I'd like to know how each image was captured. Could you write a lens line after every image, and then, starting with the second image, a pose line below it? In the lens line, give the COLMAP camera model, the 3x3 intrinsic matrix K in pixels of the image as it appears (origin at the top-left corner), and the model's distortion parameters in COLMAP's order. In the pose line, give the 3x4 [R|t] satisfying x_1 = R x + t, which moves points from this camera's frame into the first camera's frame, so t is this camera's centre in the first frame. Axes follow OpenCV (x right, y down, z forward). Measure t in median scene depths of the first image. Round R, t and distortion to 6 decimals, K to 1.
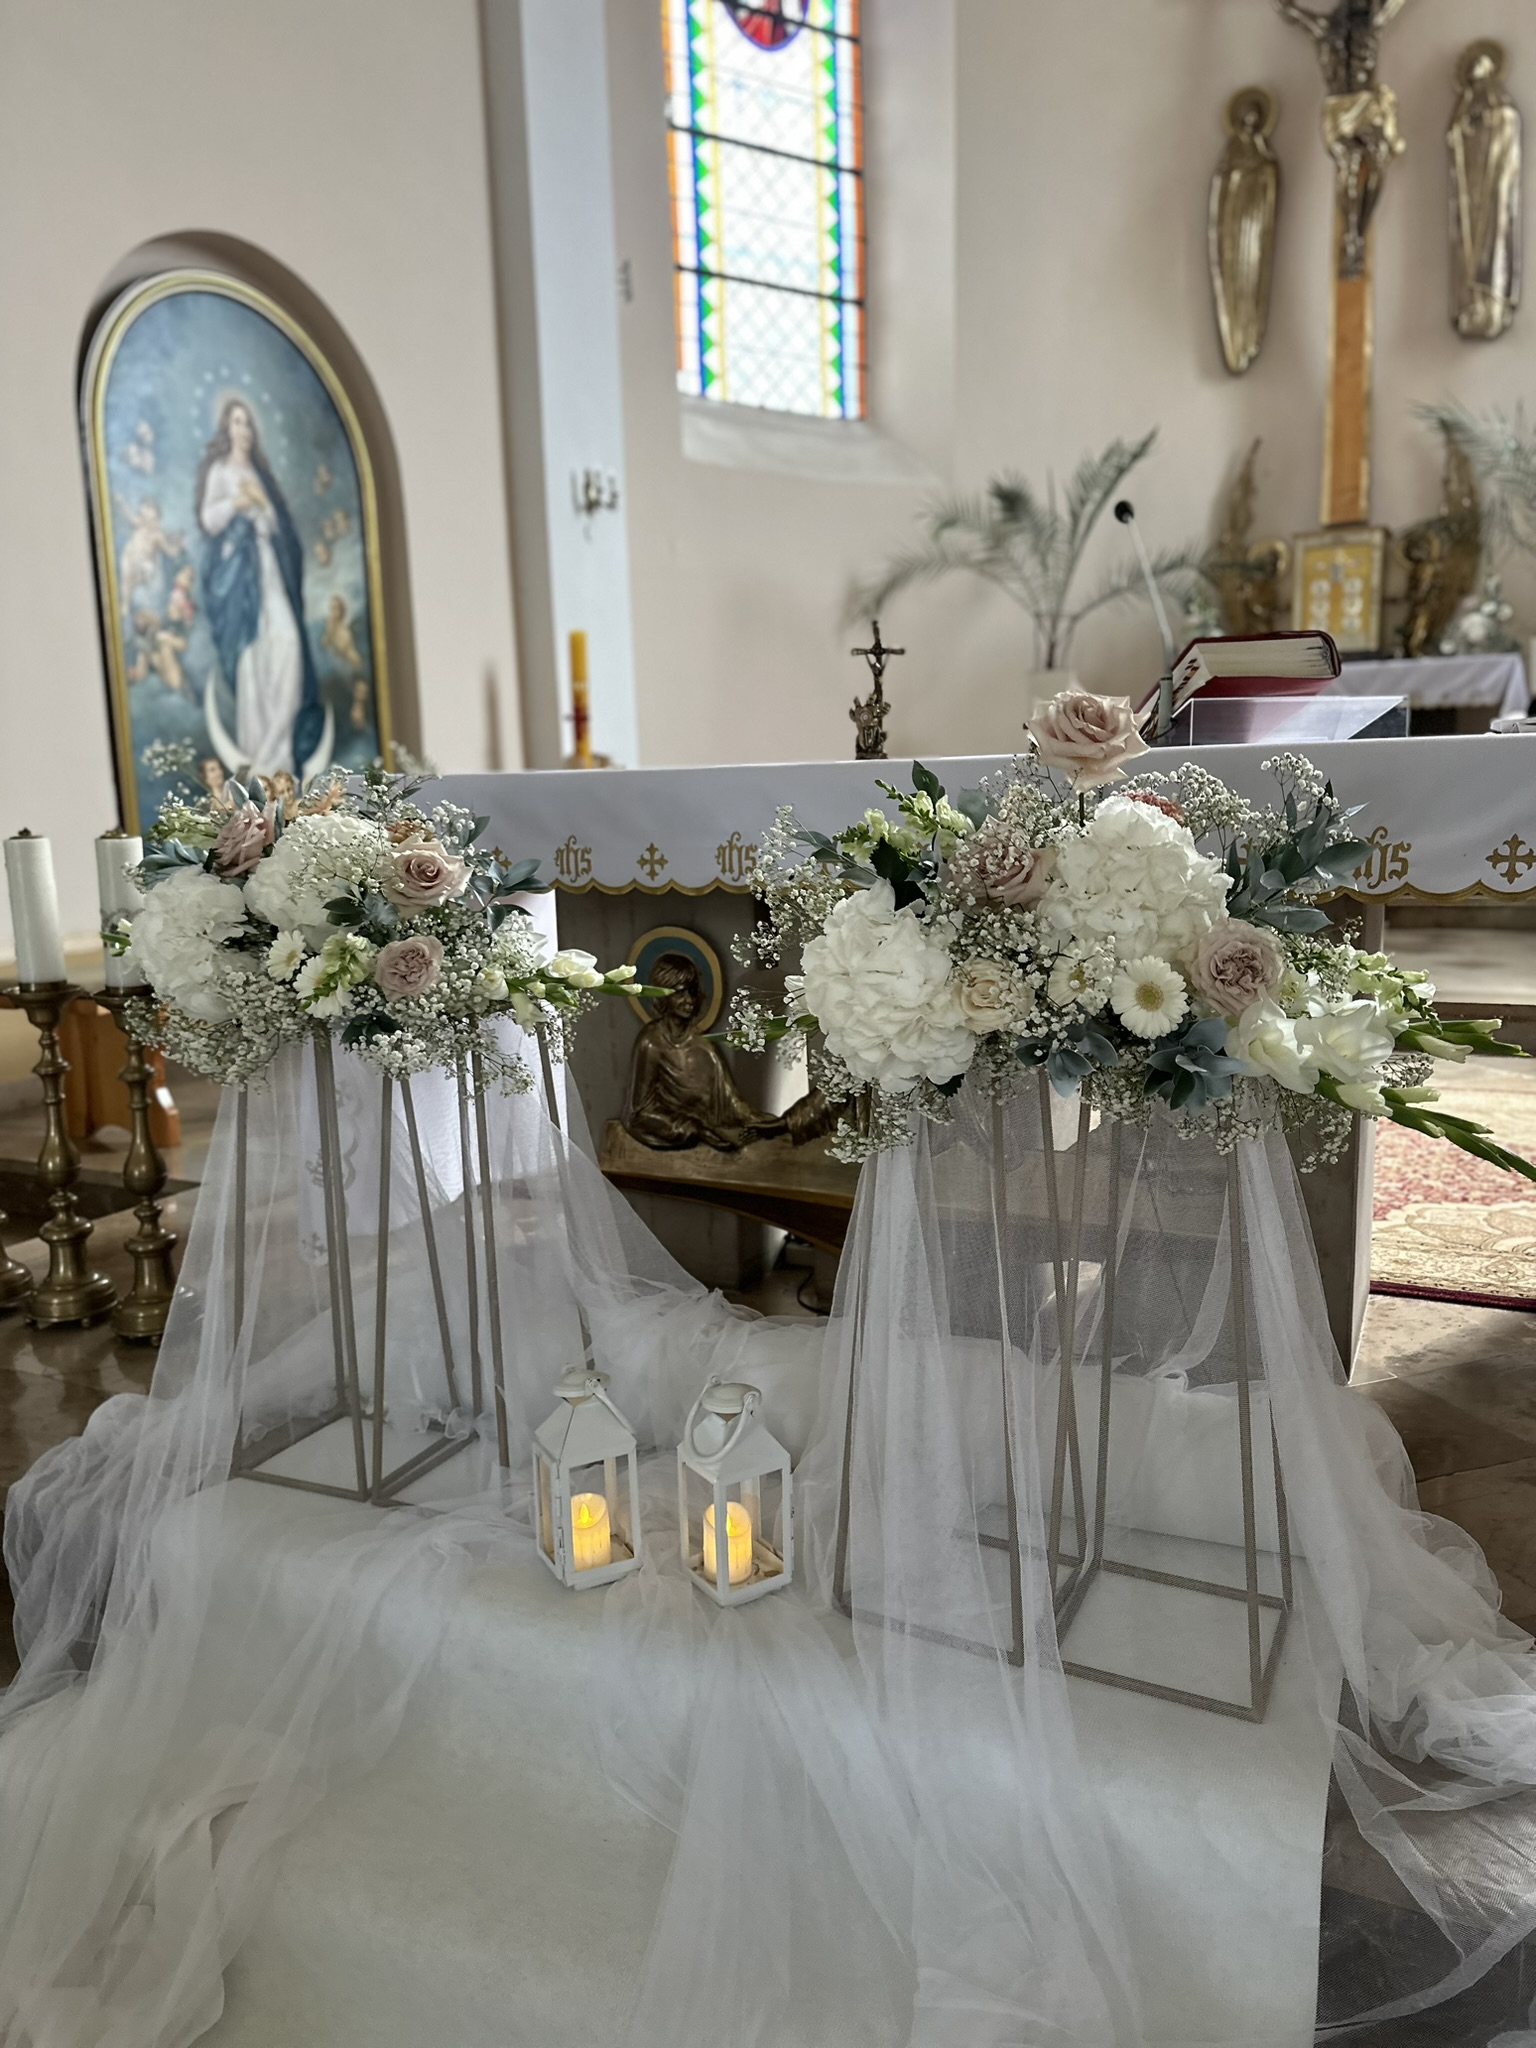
lens RADIAL K [[1425.9, 0, 773.6], [0, 1425.9, 1058.7], [0, 0, 1]] dist [0.007703, -0.018056]
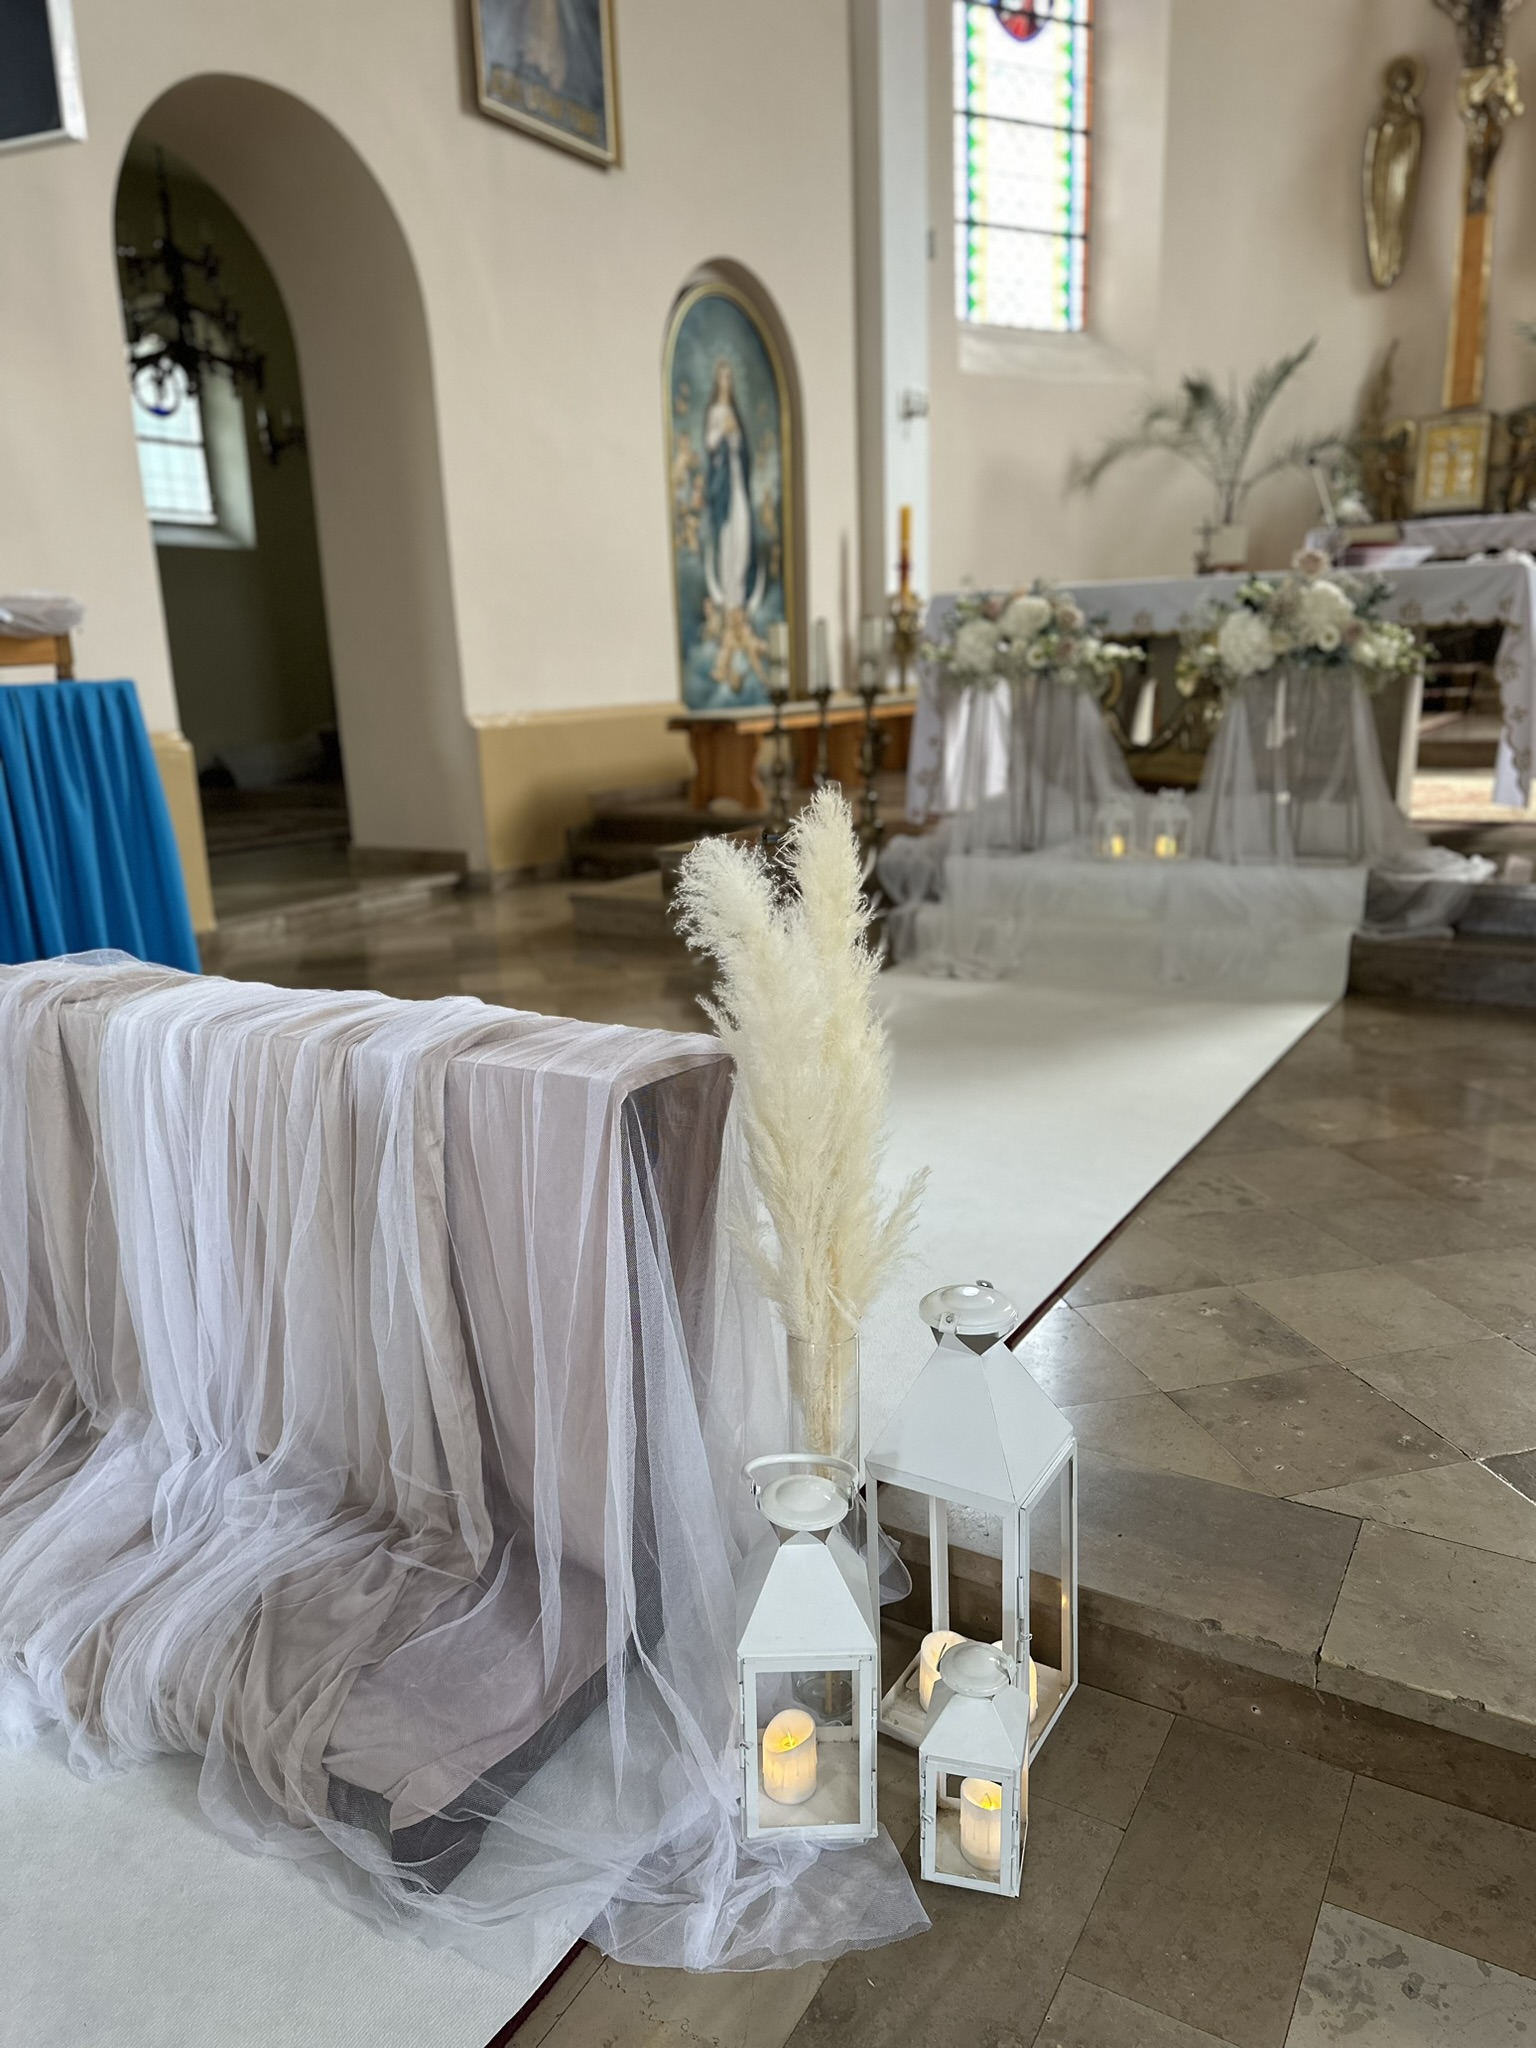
lens RADIAL K [[1423.5, 0, 736.7], [0, 1423.5, 1072.5], [0, 0, 1]] dist [0.006769, -0.023701]
pose [[0.995458, 0.018376, -0.093408, -0.130494], [-0.008655, 0.994600, 0.103424, 0.103917], [0.094804, -0.102146, 0.990242, -0.421976]]
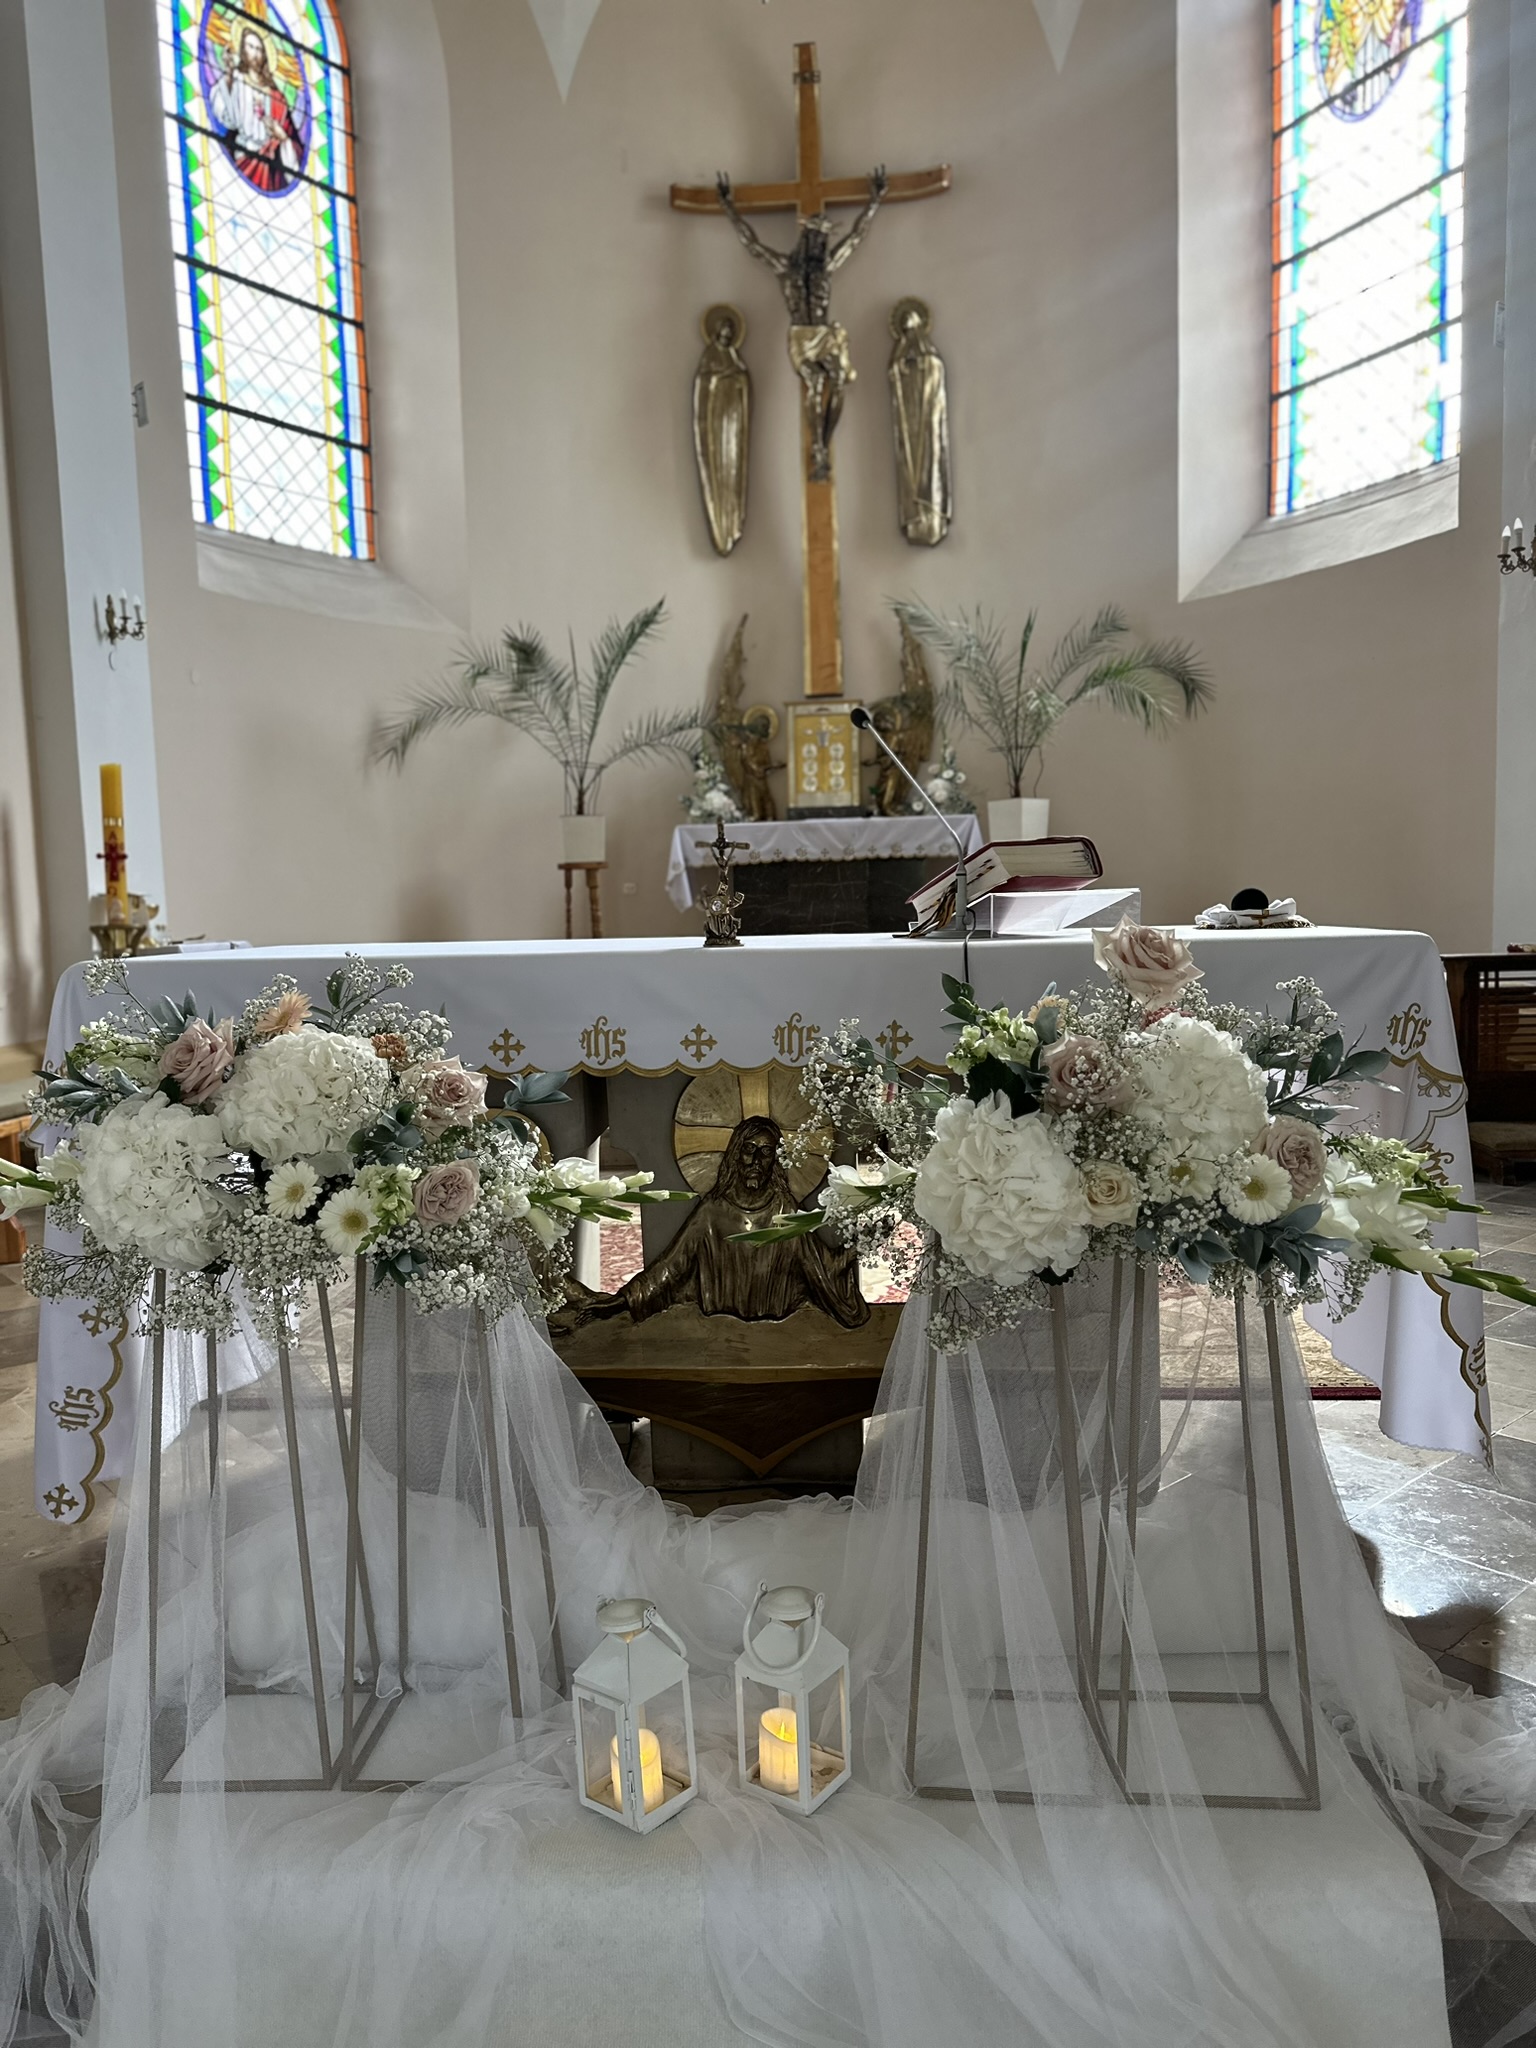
lens RADIAL K [[1423.5, 0, 736.7], [0, 1423.5, 1072.5], [0, 0, 1]] dist [0.006769, -0.023701]
pose [[0.930829, -0.037312, 0.363544, -0.084281], [0.064368, 0.995961, -0.062590, -0.014226], [-0.359741, 0.081661, 0.929472, 0.010365]]
